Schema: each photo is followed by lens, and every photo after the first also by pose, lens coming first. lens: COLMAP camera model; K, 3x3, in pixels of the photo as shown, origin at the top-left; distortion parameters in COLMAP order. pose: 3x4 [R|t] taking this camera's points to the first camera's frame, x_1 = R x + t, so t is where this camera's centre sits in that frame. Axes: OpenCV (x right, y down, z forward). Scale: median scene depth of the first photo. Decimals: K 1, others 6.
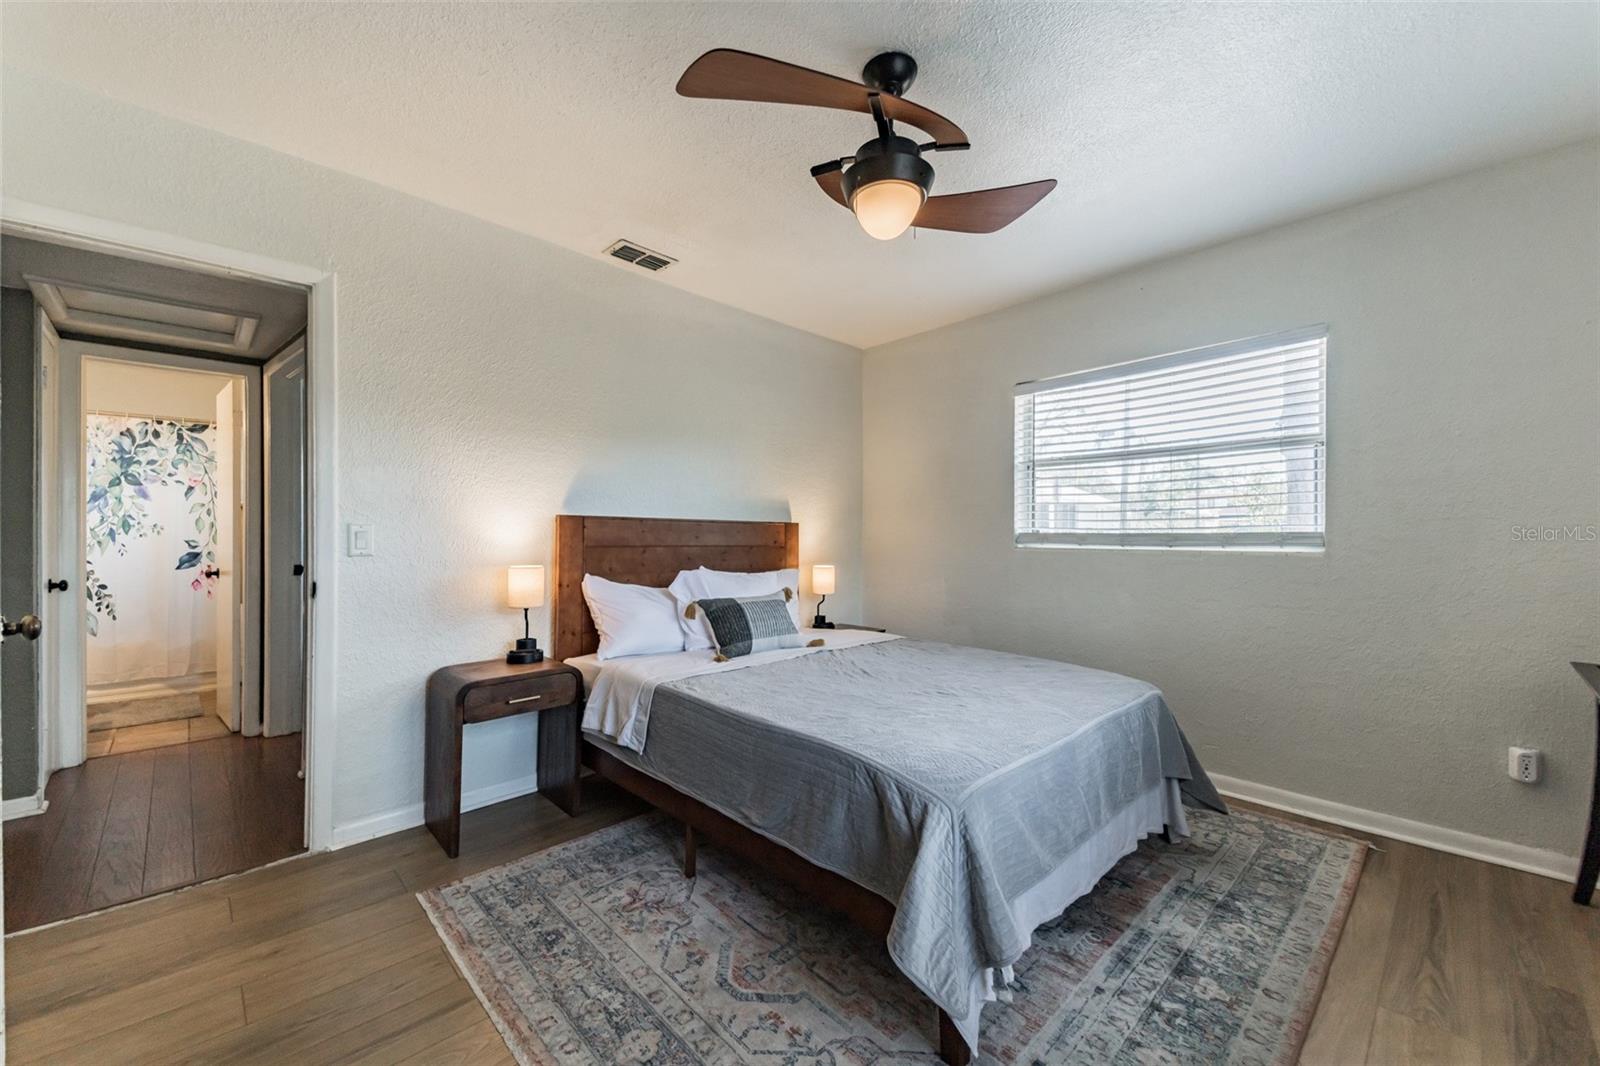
lens RADIAL K [[617.2, 0, 805.4], [0, 617.2, 538.4], [0, 0, 1]] dist [0.043089, -0.015368]
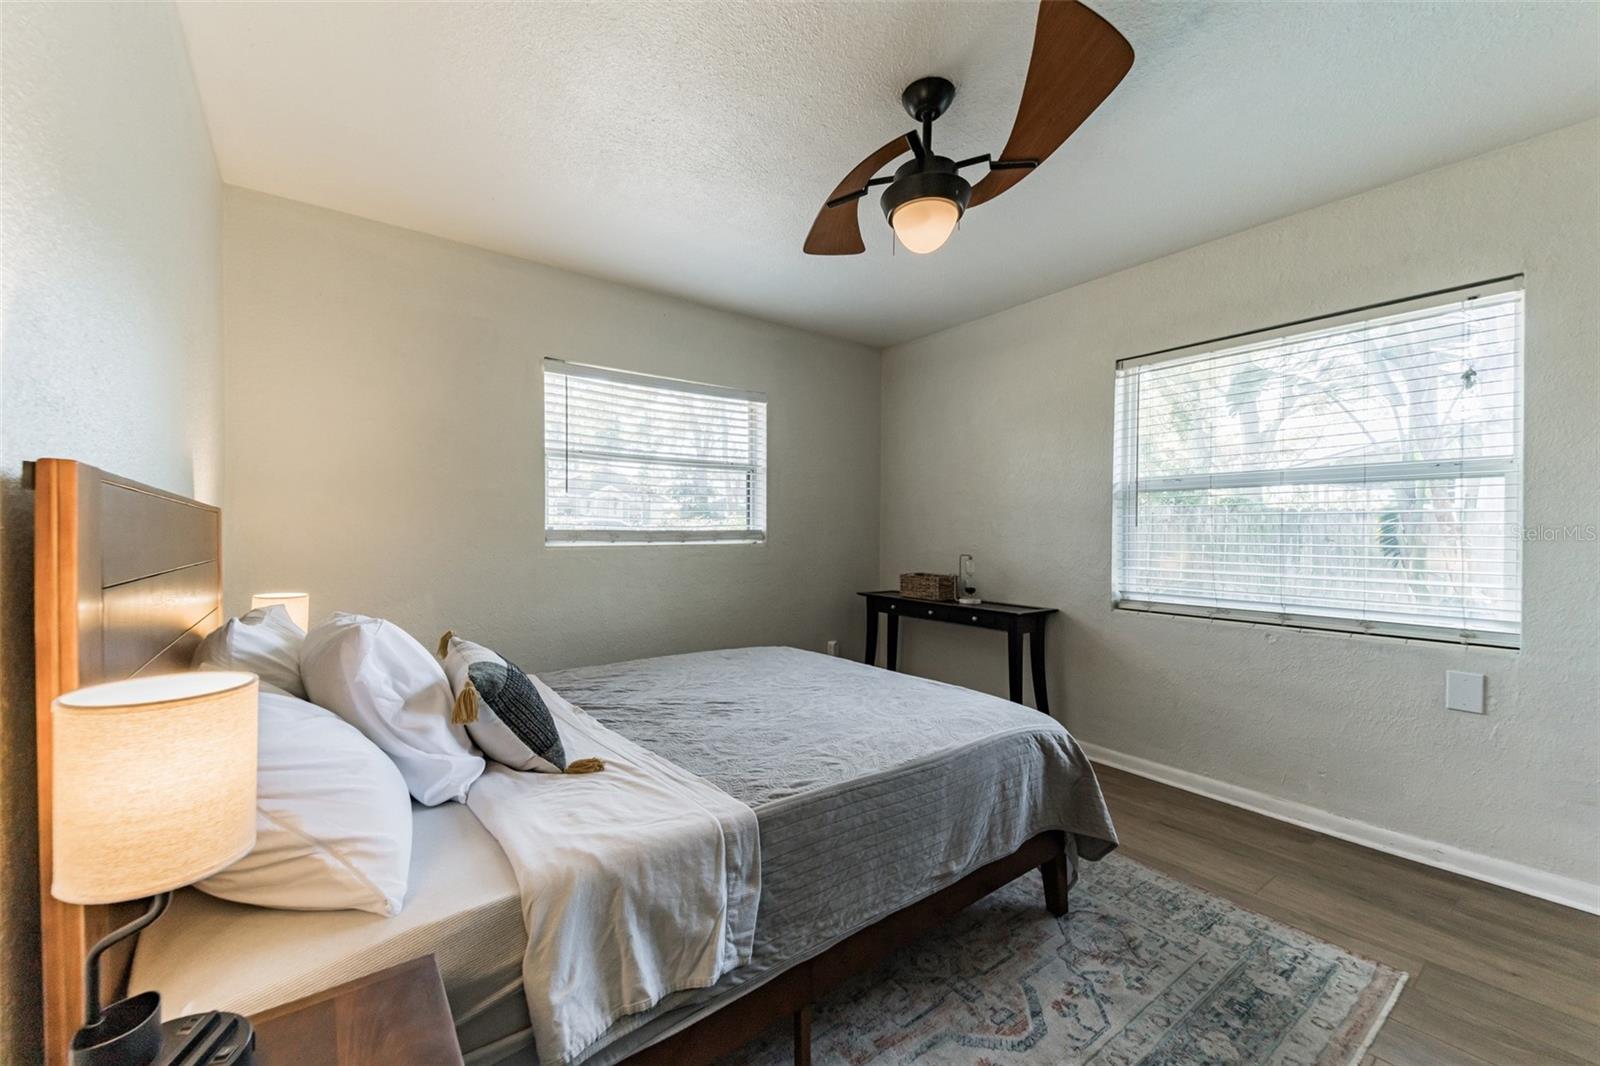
lens RADIAL K [[617.2, 0, 792.4], [0, 617.2, 530.5], [0, 0, 1]] dist [0.043089, -0.015368]
pose [[0.128416, -0.001621, 0.991719, -0.779316], [-0.001524, 0.999997, 0.001832, -0.015291], [-0.991719, -0.001747, 0.128413, 0.893312]]
